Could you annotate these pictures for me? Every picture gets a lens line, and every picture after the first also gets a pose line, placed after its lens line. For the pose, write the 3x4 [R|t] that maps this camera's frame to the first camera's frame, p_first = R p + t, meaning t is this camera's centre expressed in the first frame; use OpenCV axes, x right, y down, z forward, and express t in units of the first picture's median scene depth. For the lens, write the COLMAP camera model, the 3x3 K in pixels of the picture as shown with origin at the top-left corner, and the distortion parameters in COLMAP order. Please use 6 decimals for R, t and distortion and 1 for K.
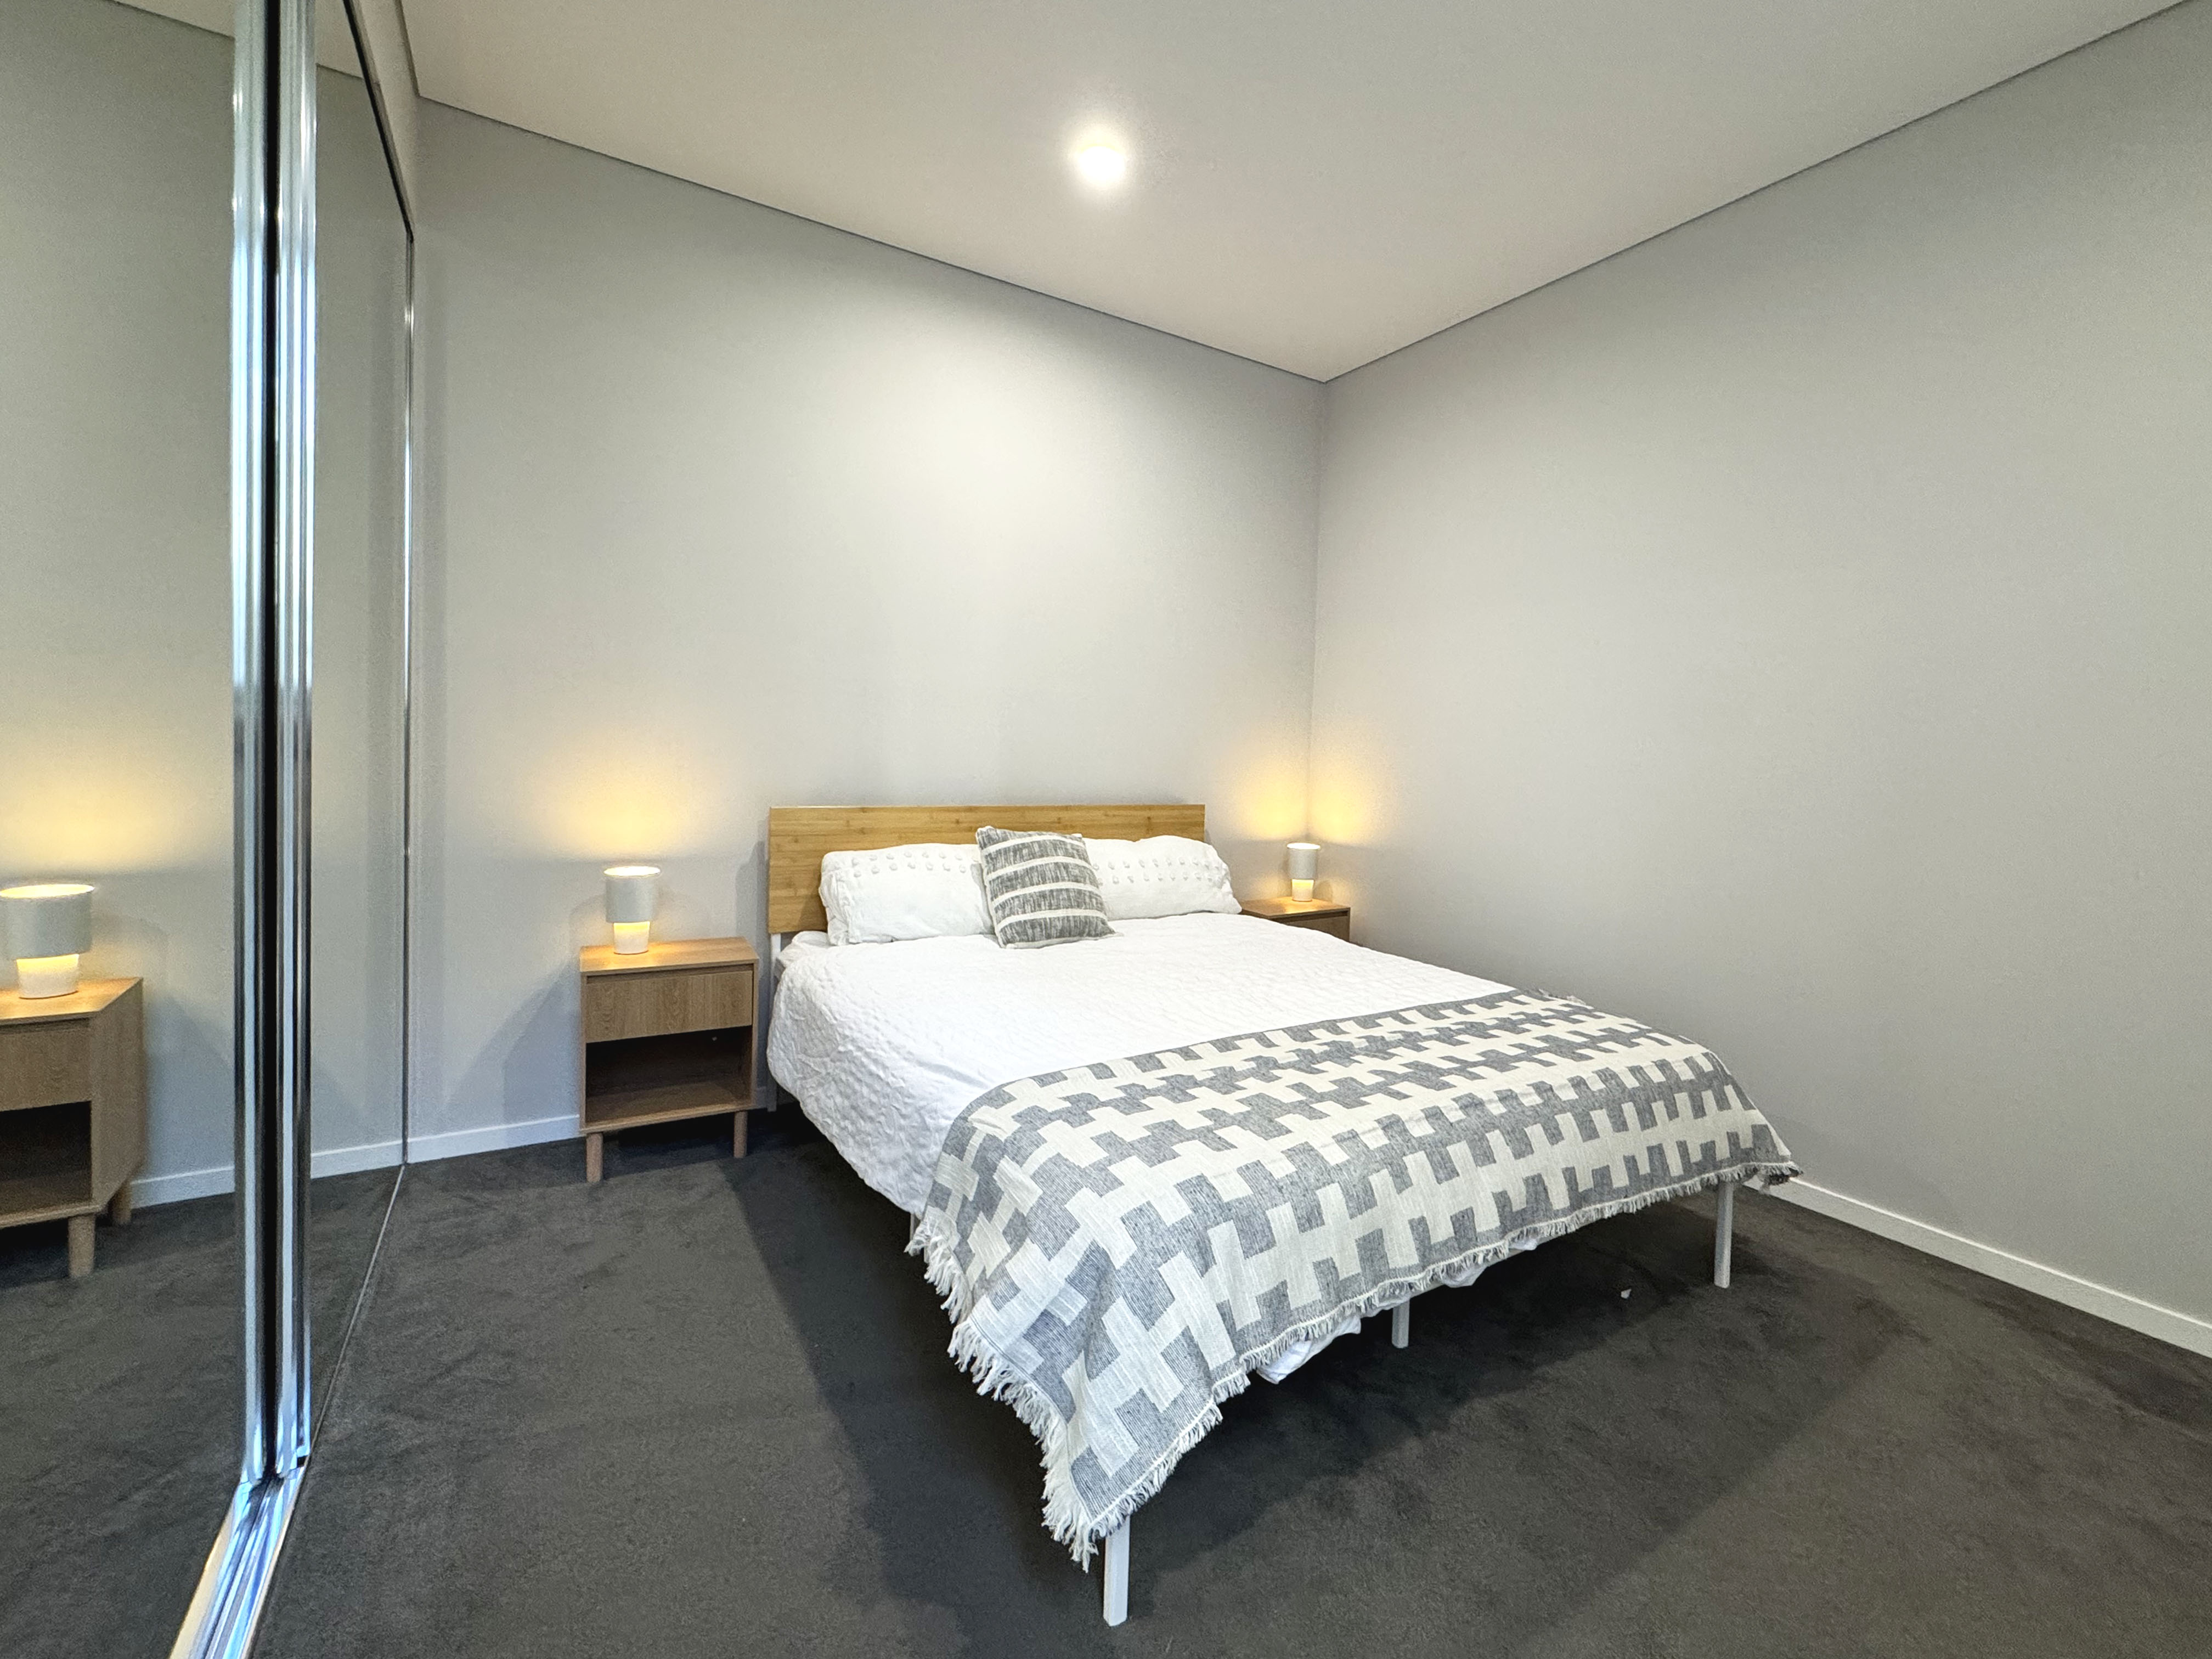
lens RADIAL K [[892.4, 0, 1266.8], [0, 892.4, 783.4], [0, 0, 1]] dist [-0.031386, 0.008580]
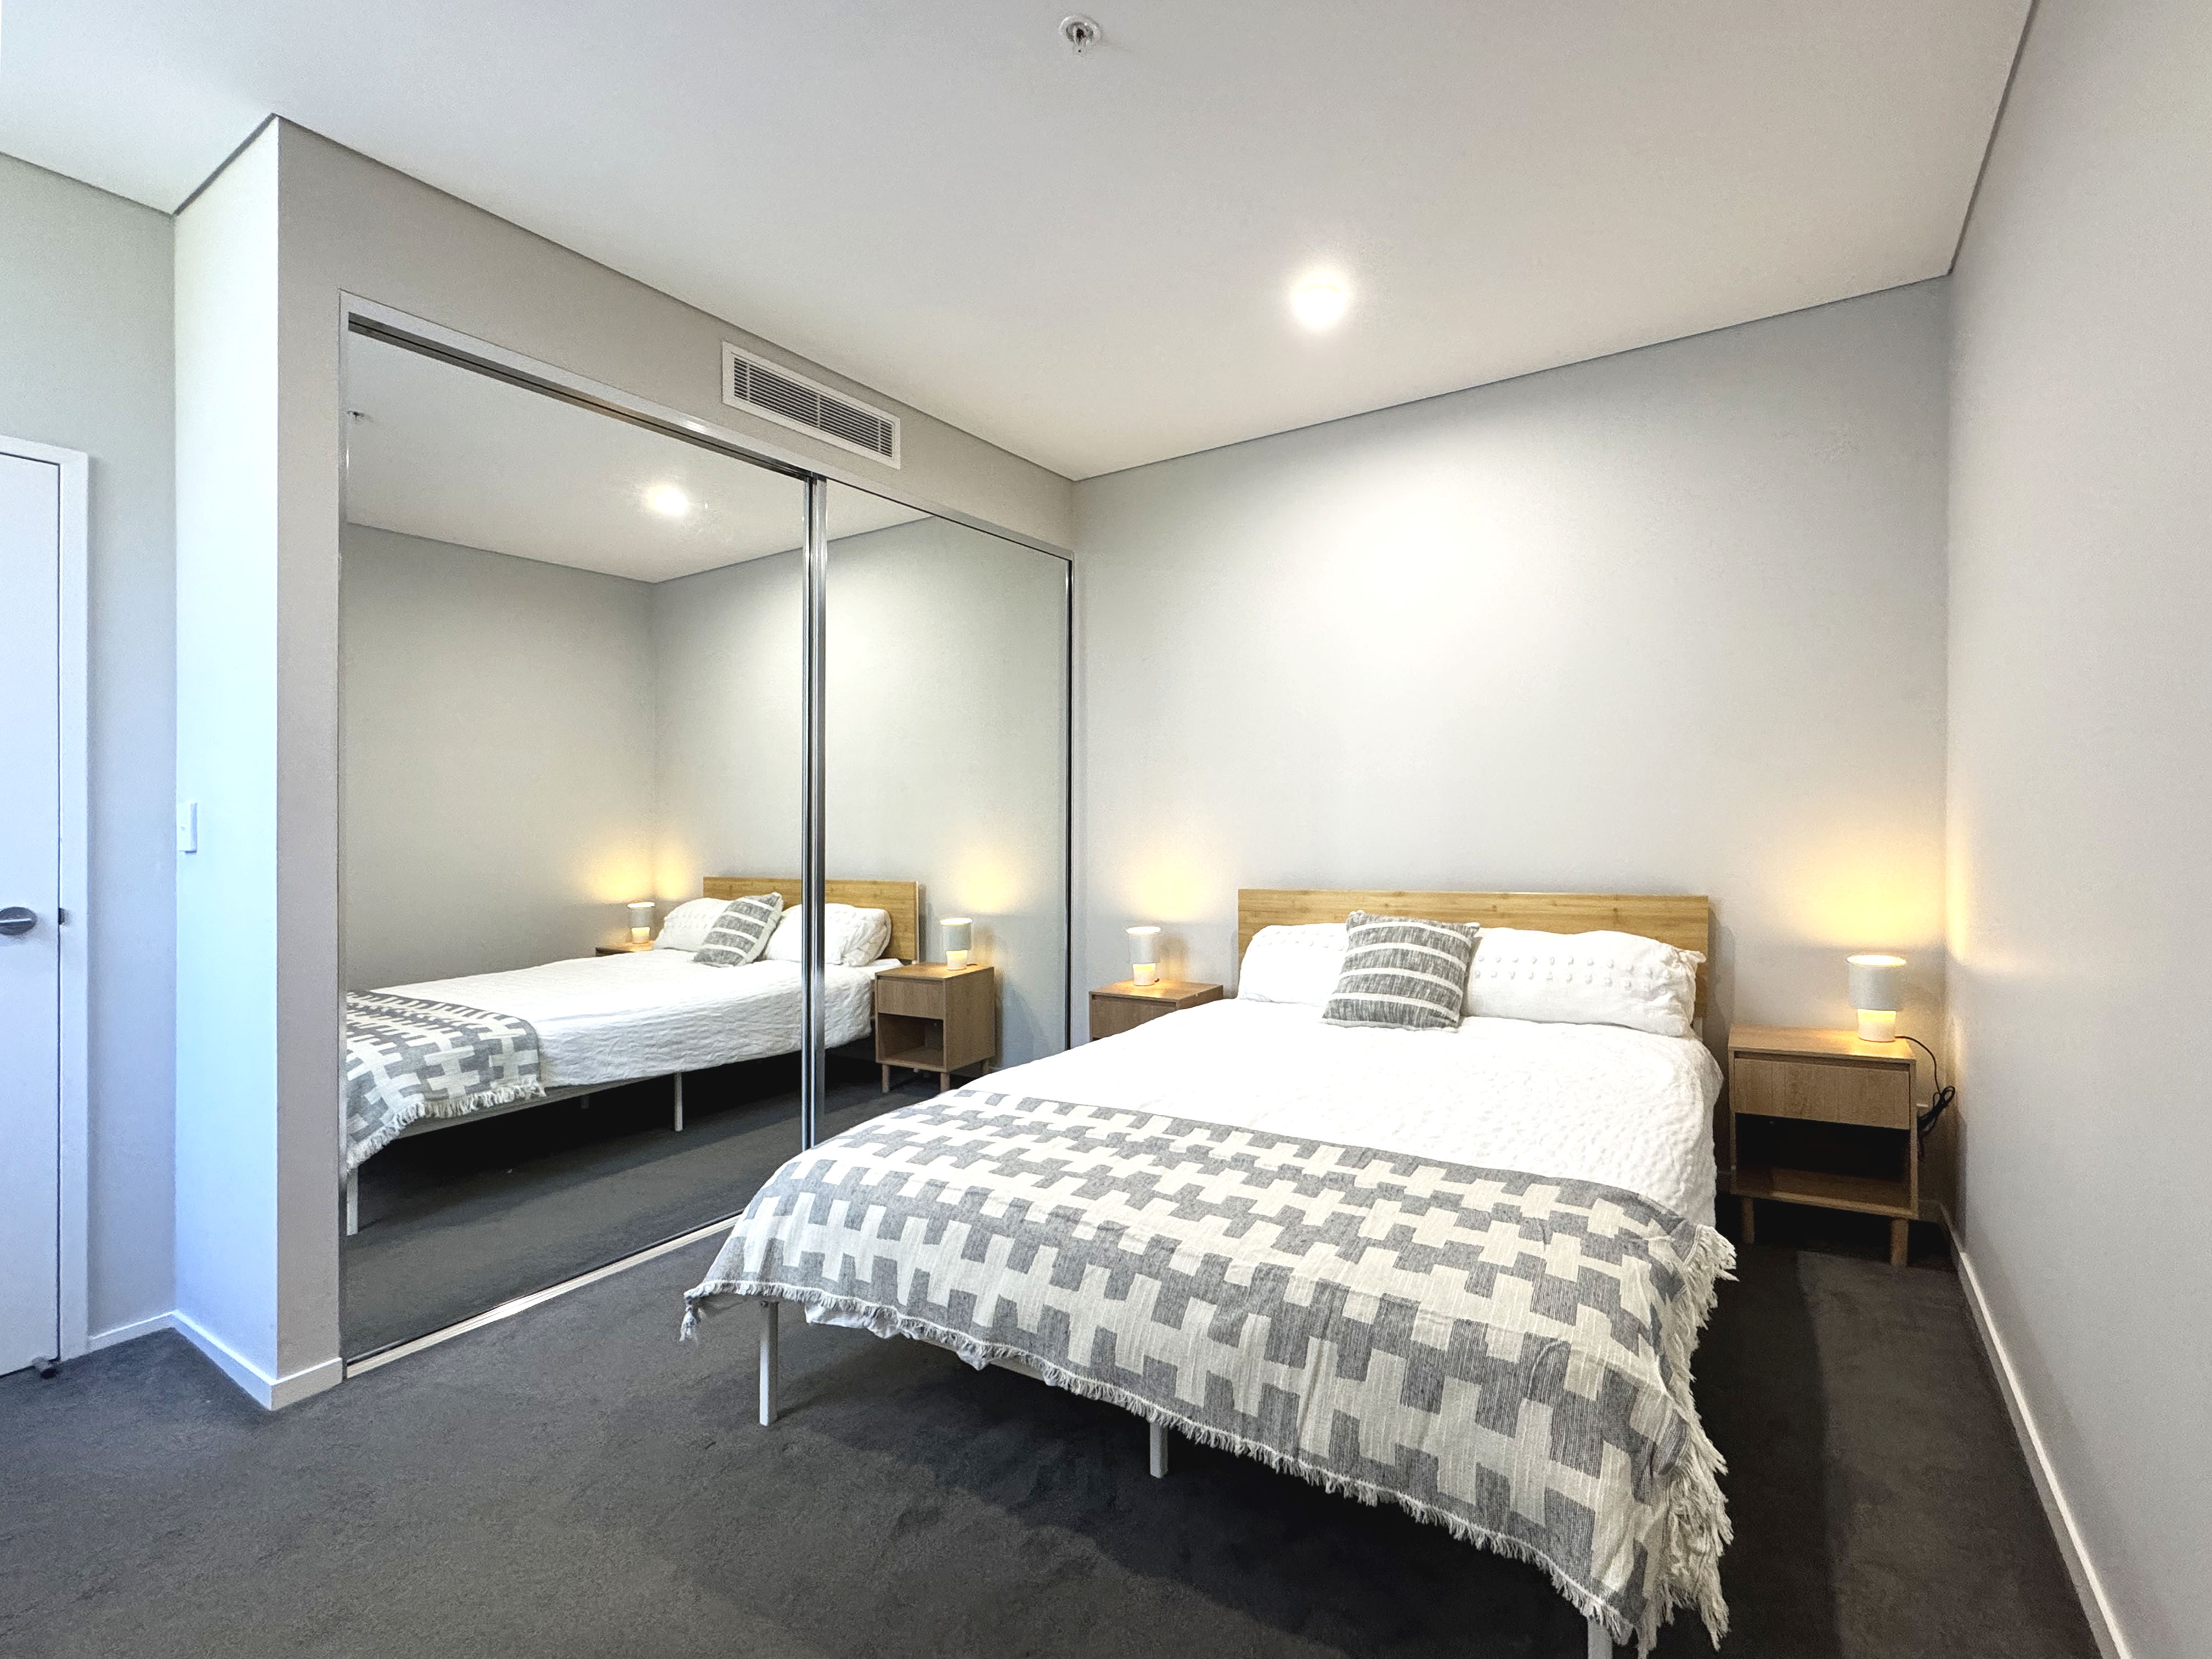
lens RADIAL K [[878.0, 0, 1201.3], [0, 878.0, 834.2], [0, 0, 1]] dist [0.000086, 0.000166]
pose [[0.485682, -0.028867, -0.873659, 0.859302], [0.006467, 0.999546, -0.029432, -0.024032], [0.874112, 0.008644, 0.485648, 0.481405]]
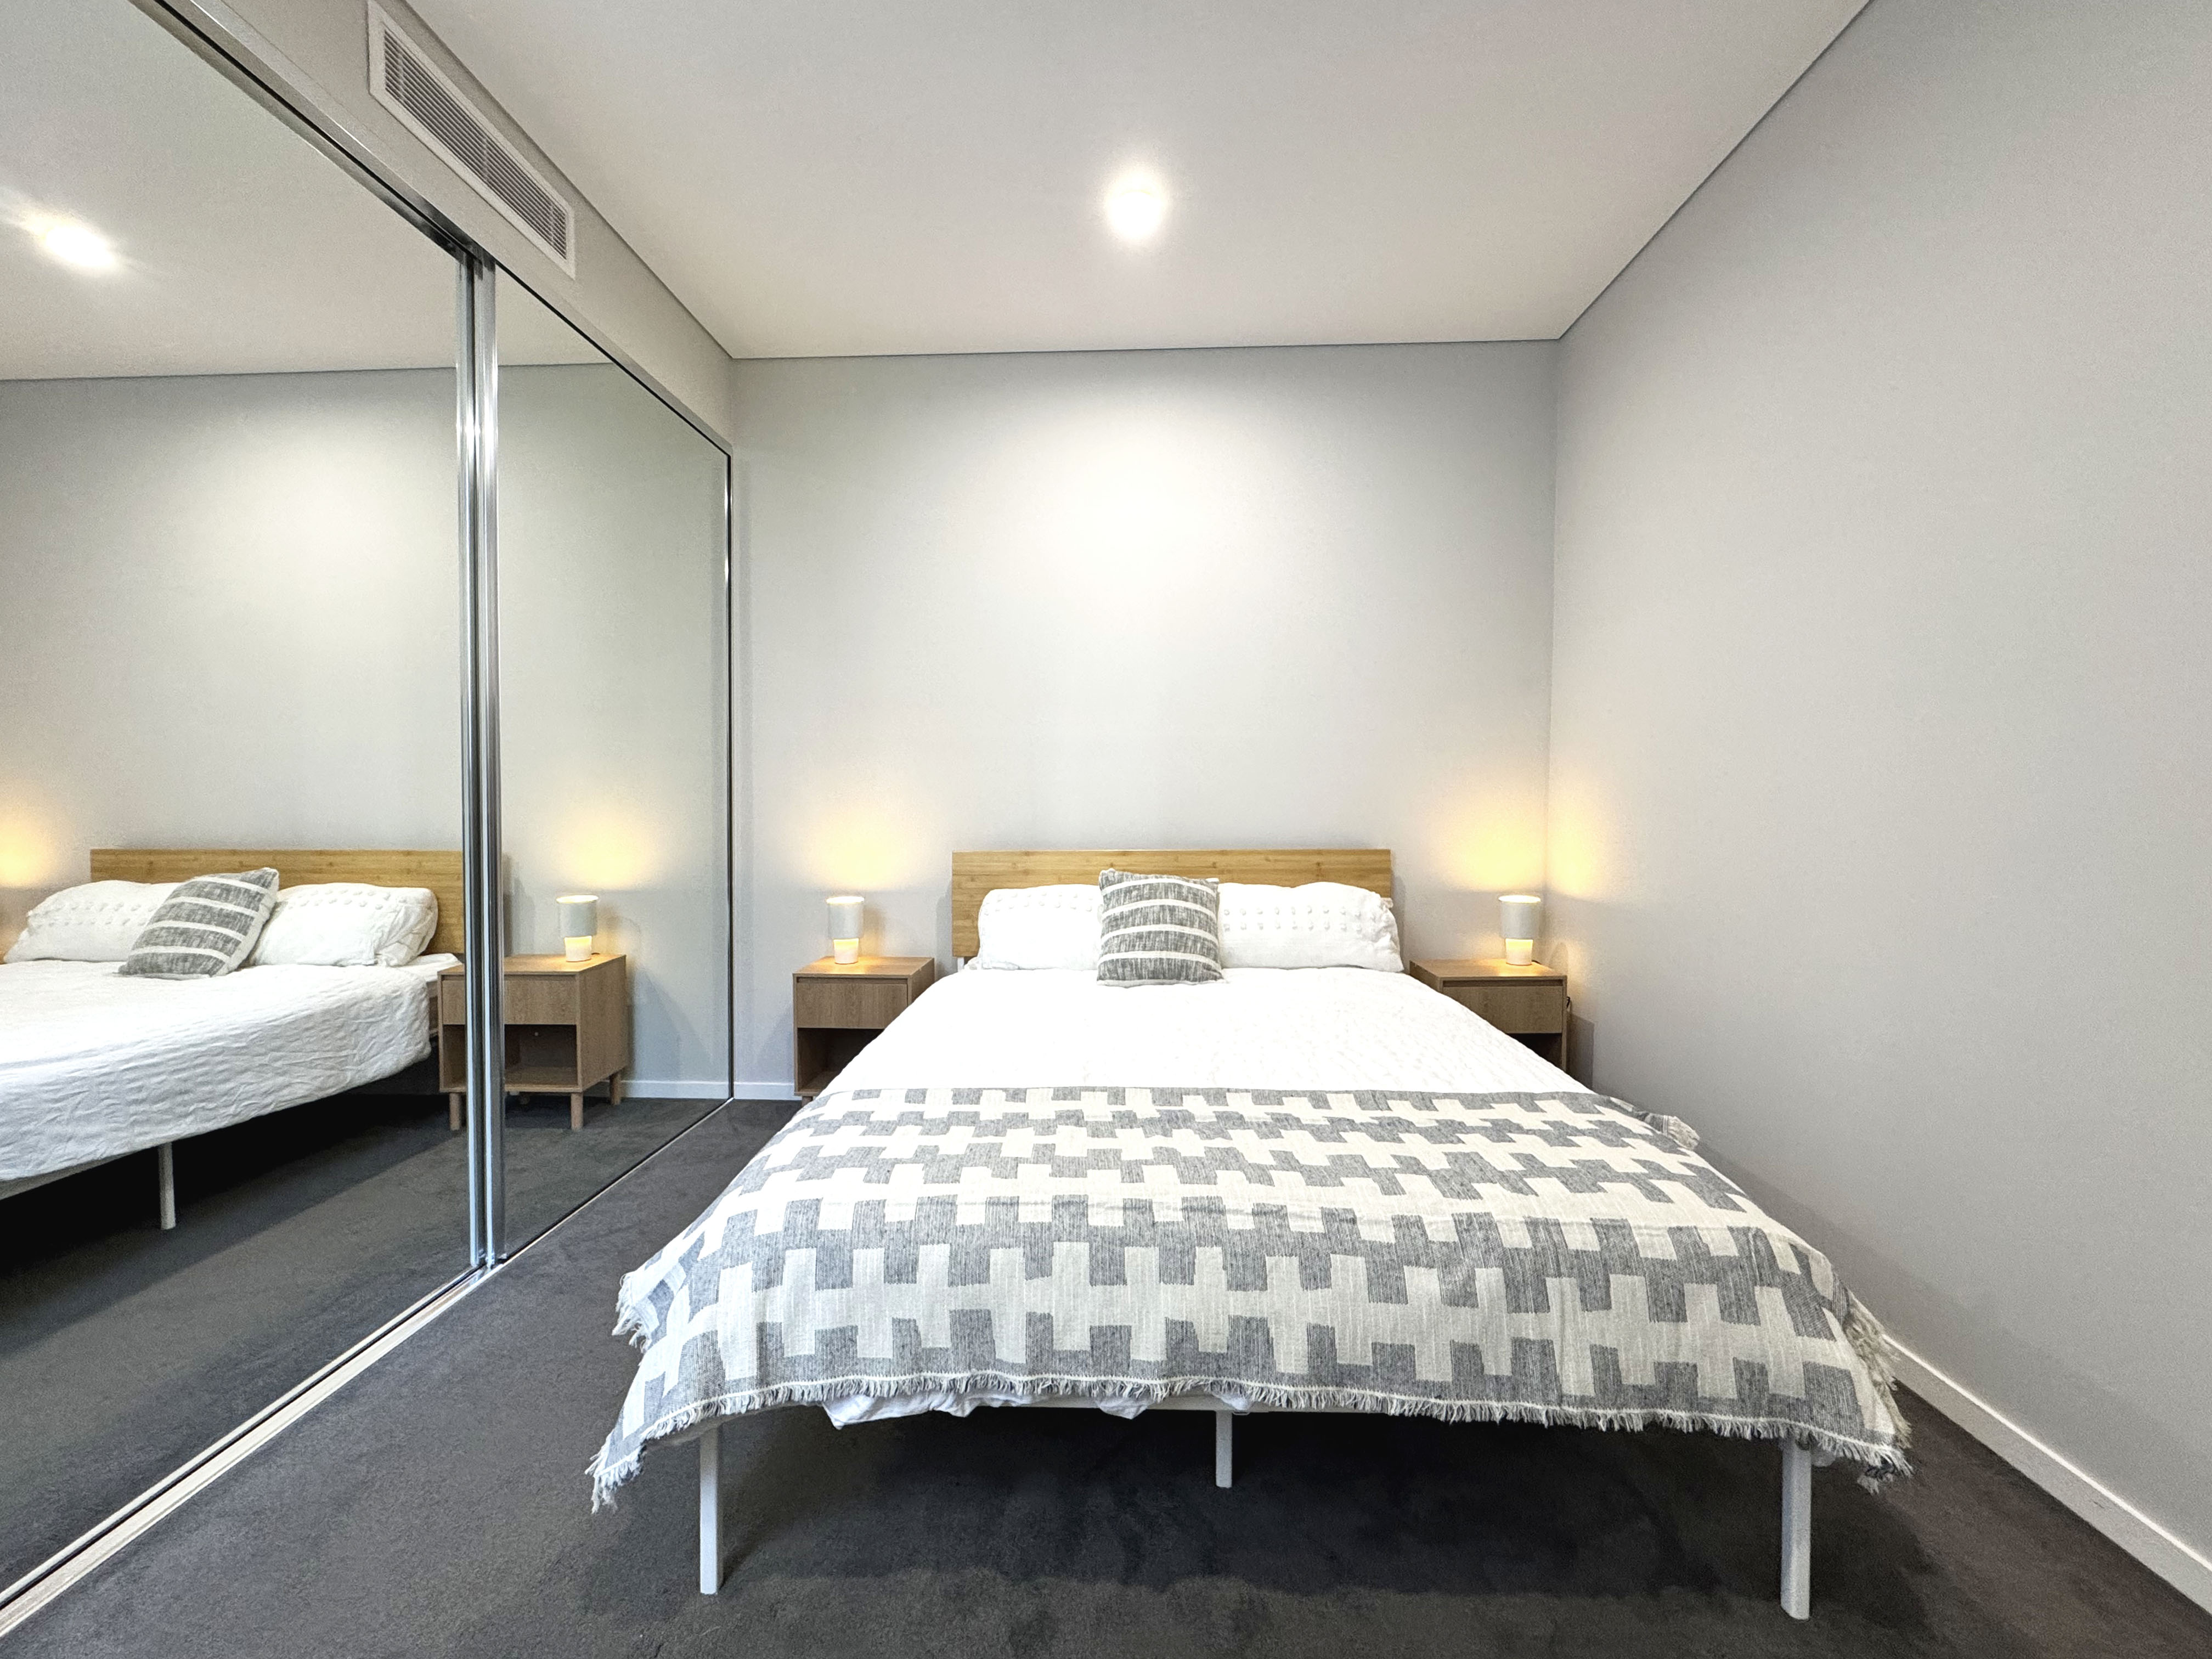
lens RADIAL K [[889.4, 0, 1090.8], [0, 889.4, 838.4], [0, 0, 1]] dist [-0.000228, -0.000136]
pose [[0.808363, -0.008101, -0.588628, 0.463753], [0.012469, 0.999917, 0.003361, 0.013169], [0.588552, -0.010056, 0.808397, 0.207083]]
